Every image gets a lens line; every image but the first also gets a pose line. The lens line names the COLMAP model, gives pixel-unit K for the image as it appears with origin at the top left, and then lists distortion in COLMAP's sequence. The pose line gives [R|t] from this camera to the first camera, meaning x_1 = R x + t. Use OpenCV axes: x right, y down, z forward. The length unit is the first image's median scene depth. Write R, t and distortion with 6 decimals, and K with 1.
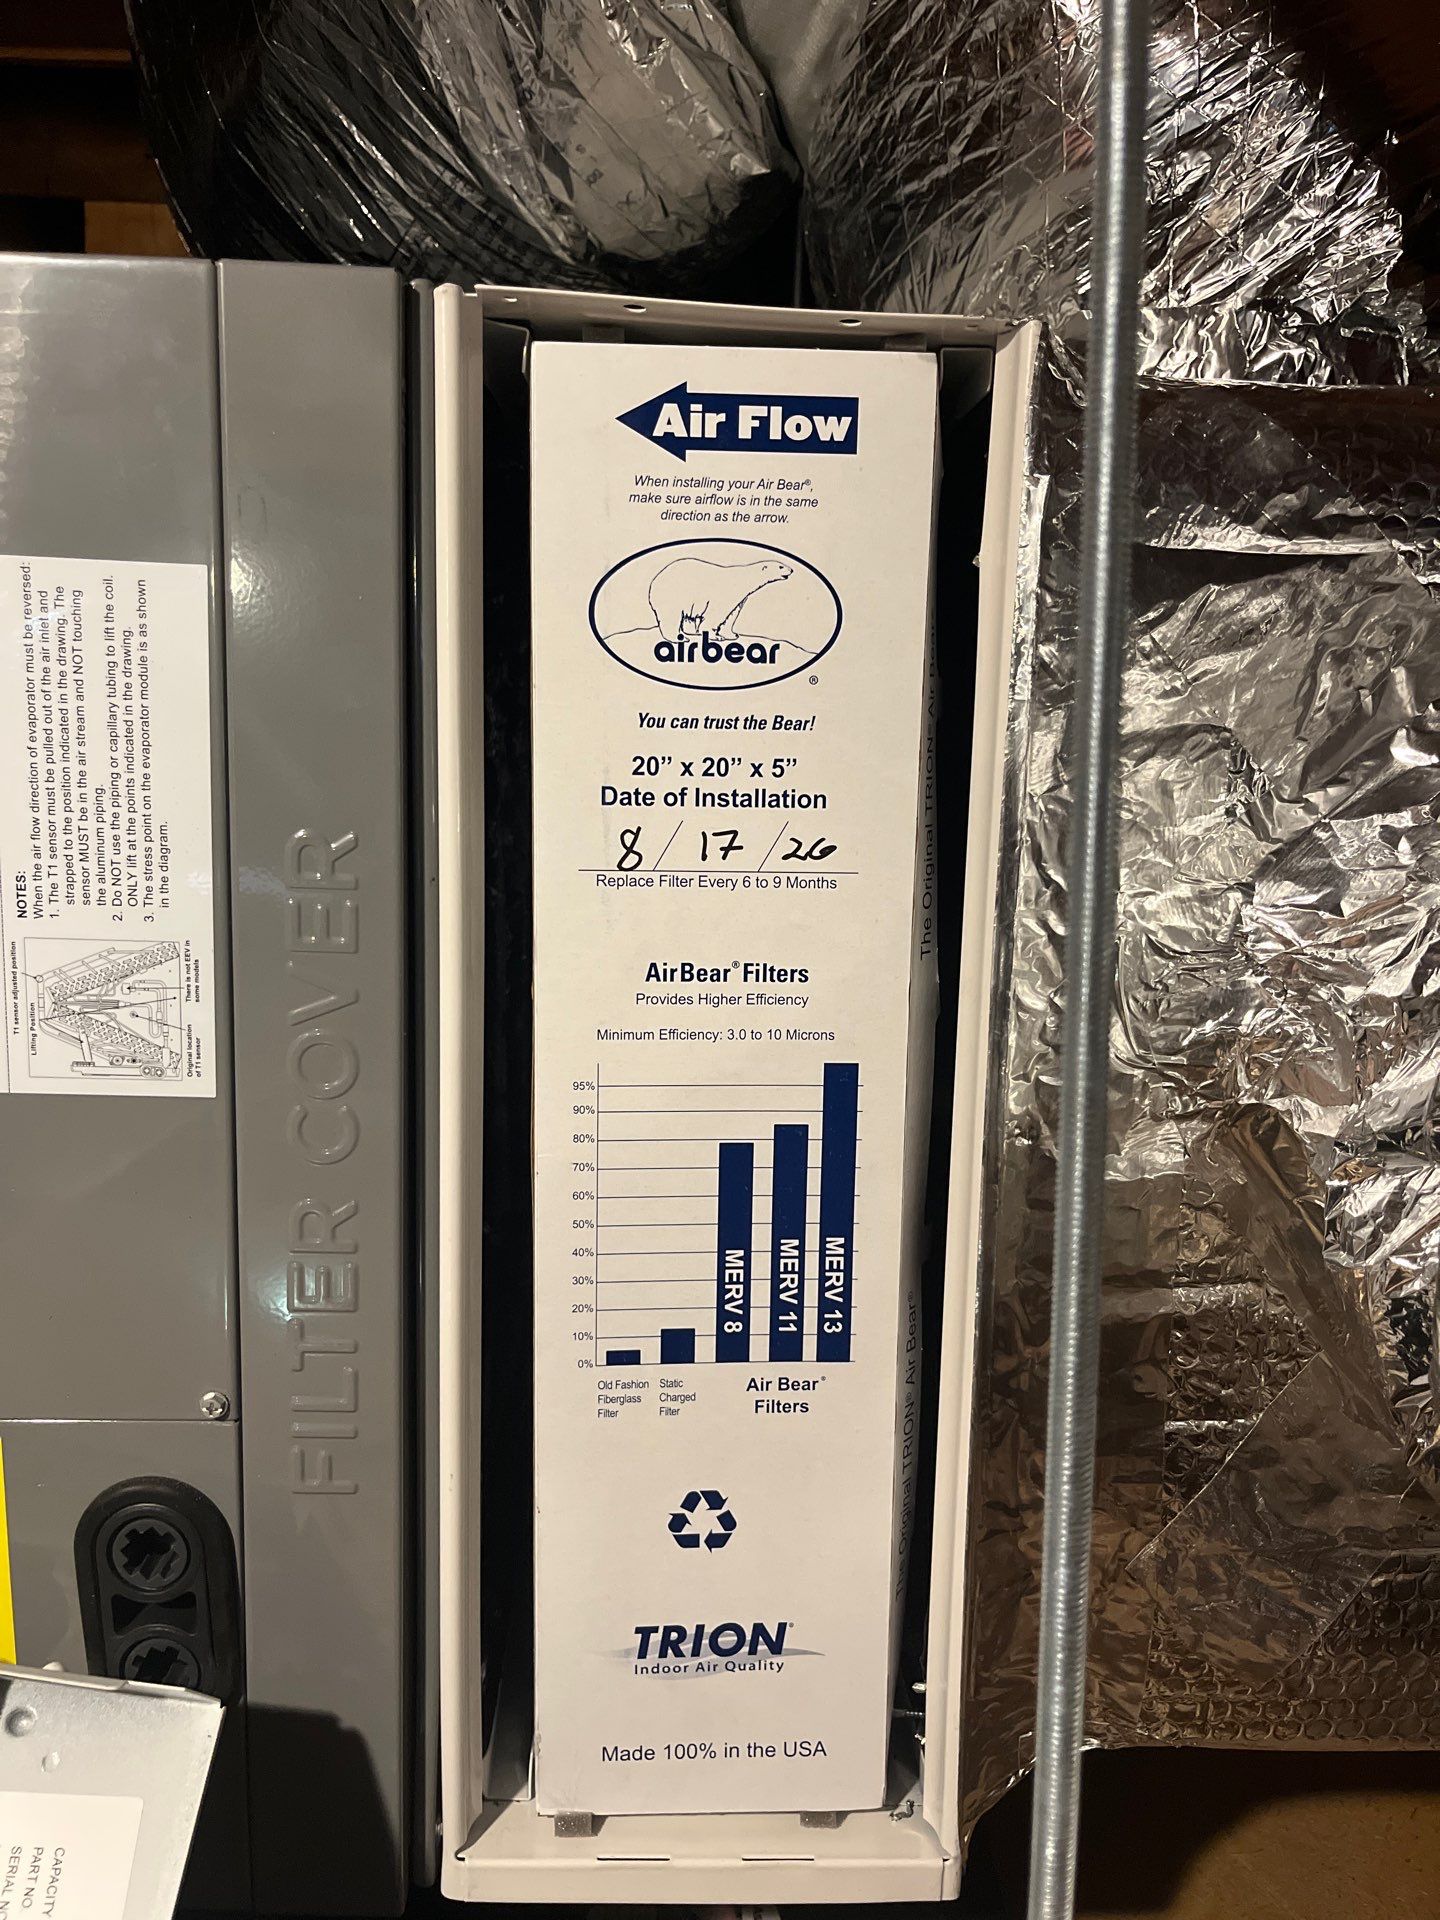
lens RADIAL K [[1460.5, 0, 722.0], [0, 1460.5, 962.1], [0, 0, 1]] dist [0.031686, -0.037641]
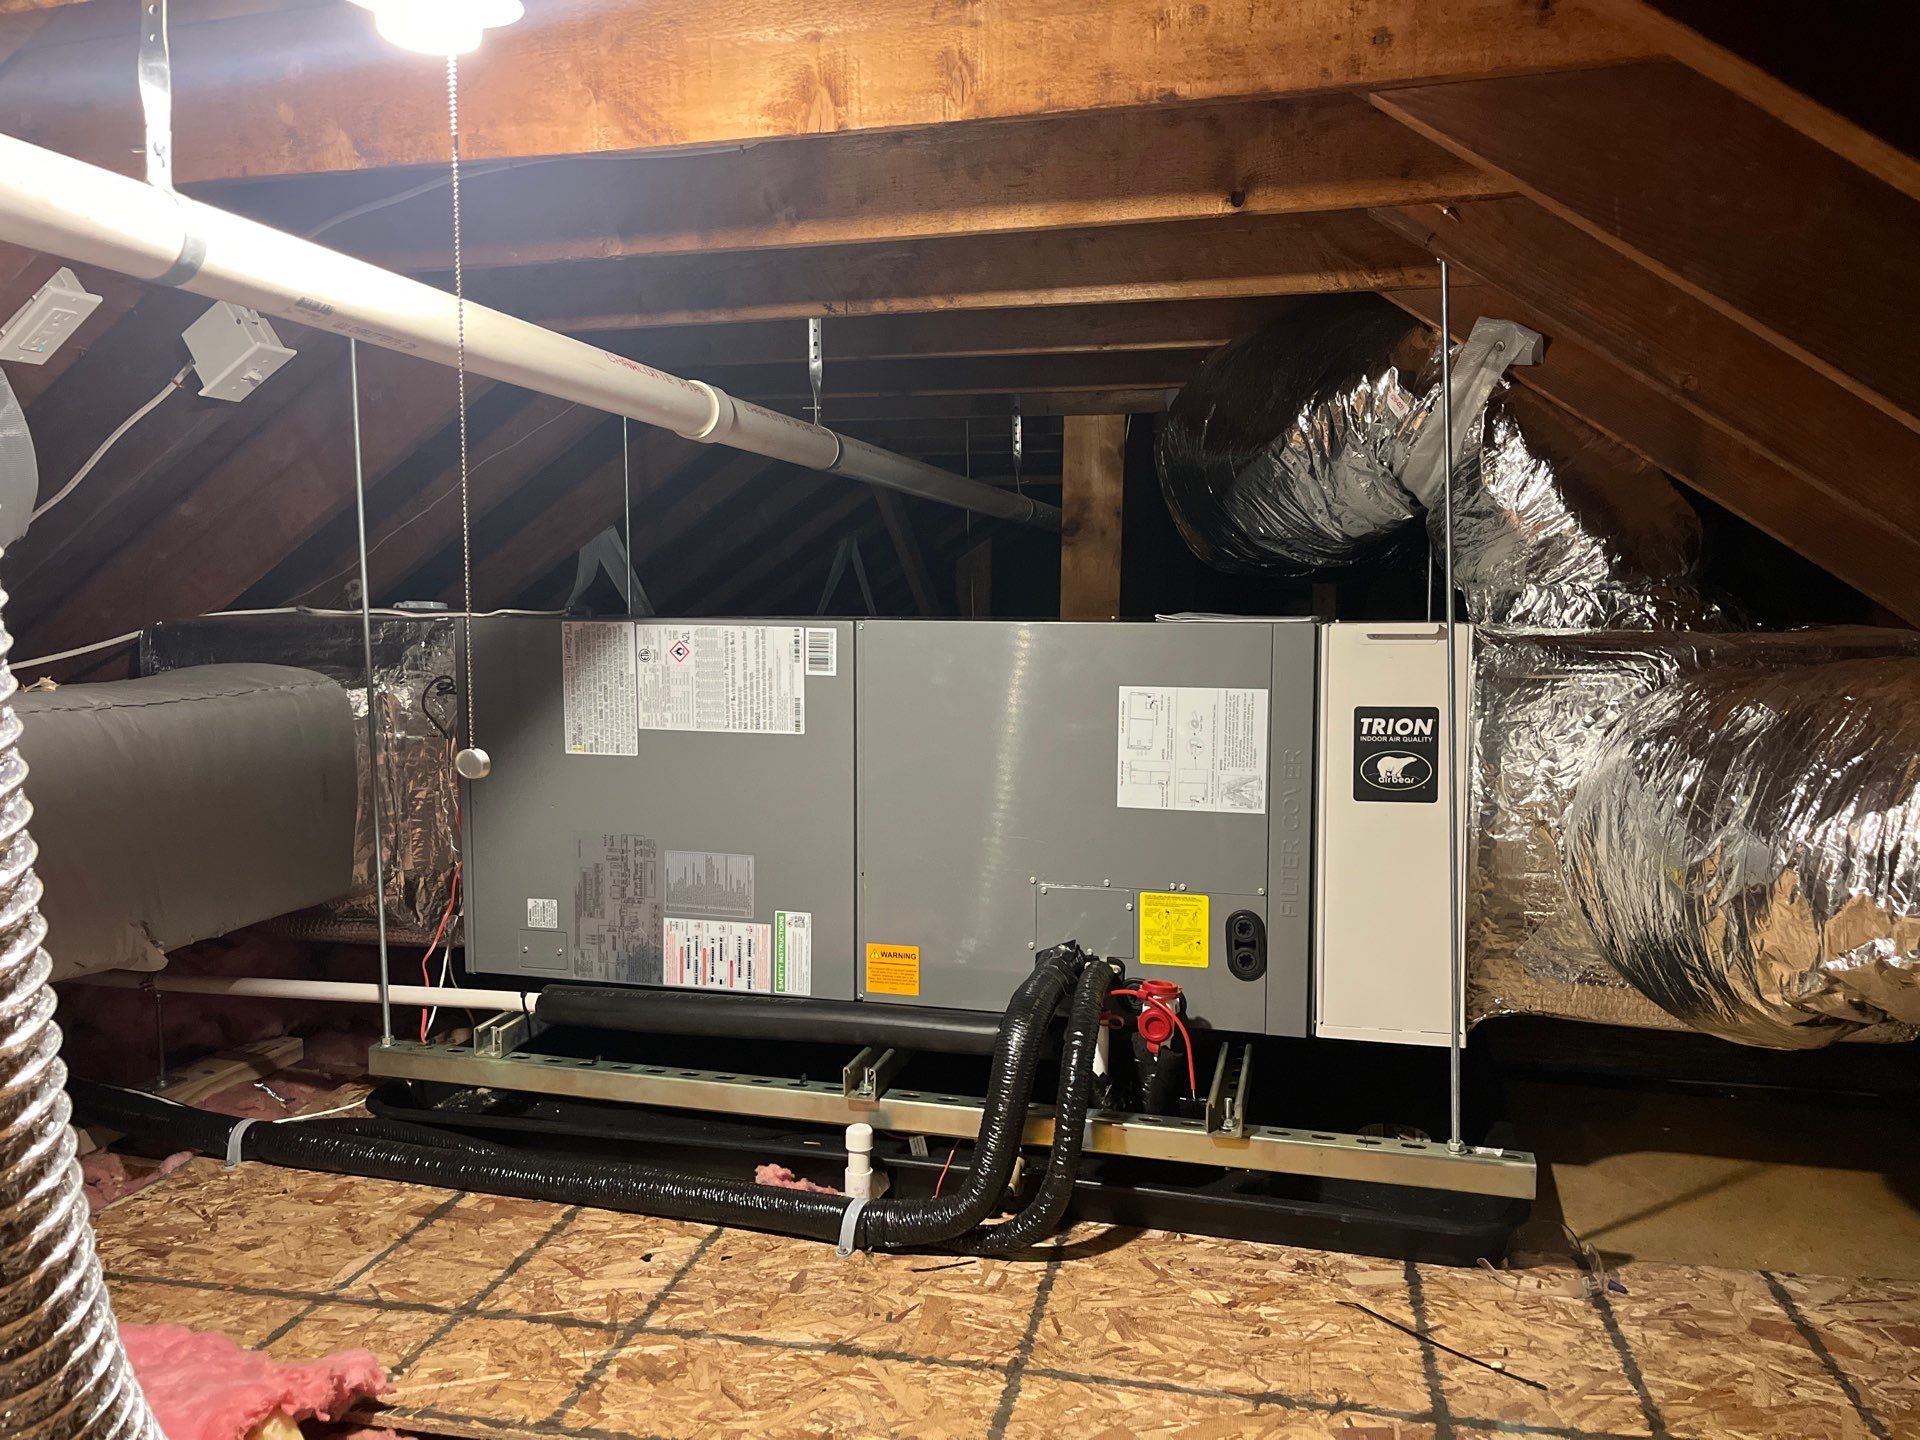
lens RADIAL K [[1460.5, 0, 950.3], [0, 1460.5, 726.1], [0, 0, 1]] dist [0.031686, -0.037641]
pose [[0.947064, -0.011740, -0.320830, 0.142565], [-0.021282, 0.994837, -0.099228, 0.276601], [0.320338, 0.100803, 0.941925, -3.222216]]
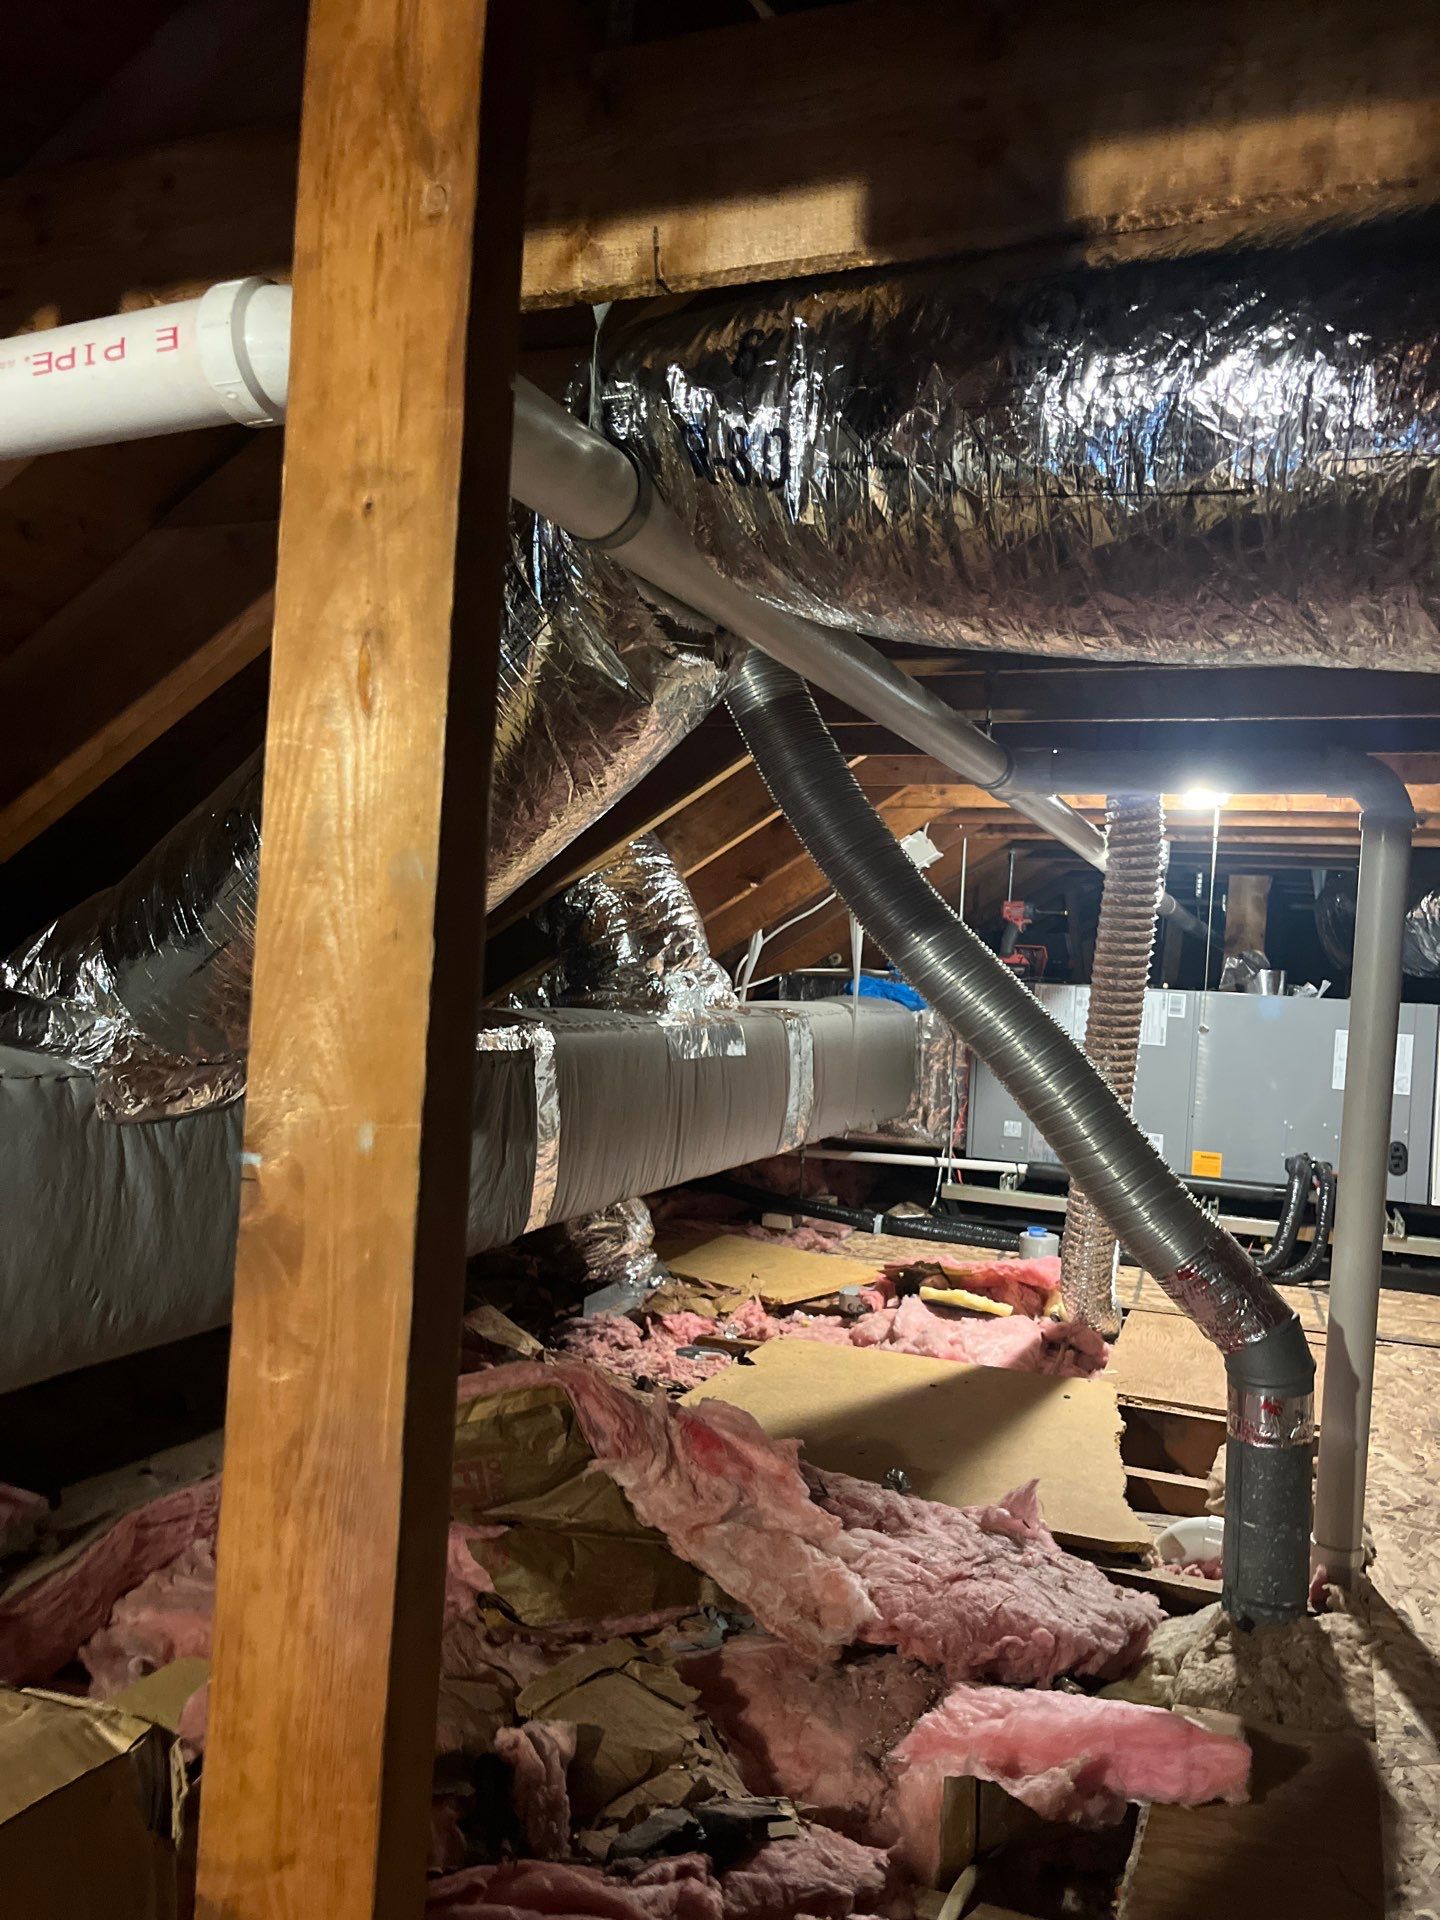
lens RADIAL K [[1460.5, 0, 729.5], [0, 1460.5, 972.7], [0, 0, 1]] dist [0.031686, -0.037641]
pose [[0.915166, 0.013398, -0.402855, -0.541165], [-0.092959, 0.979521, -0.178600, 1.319304], [0.392212, 0.200897, 0.897669, -8.568419]]
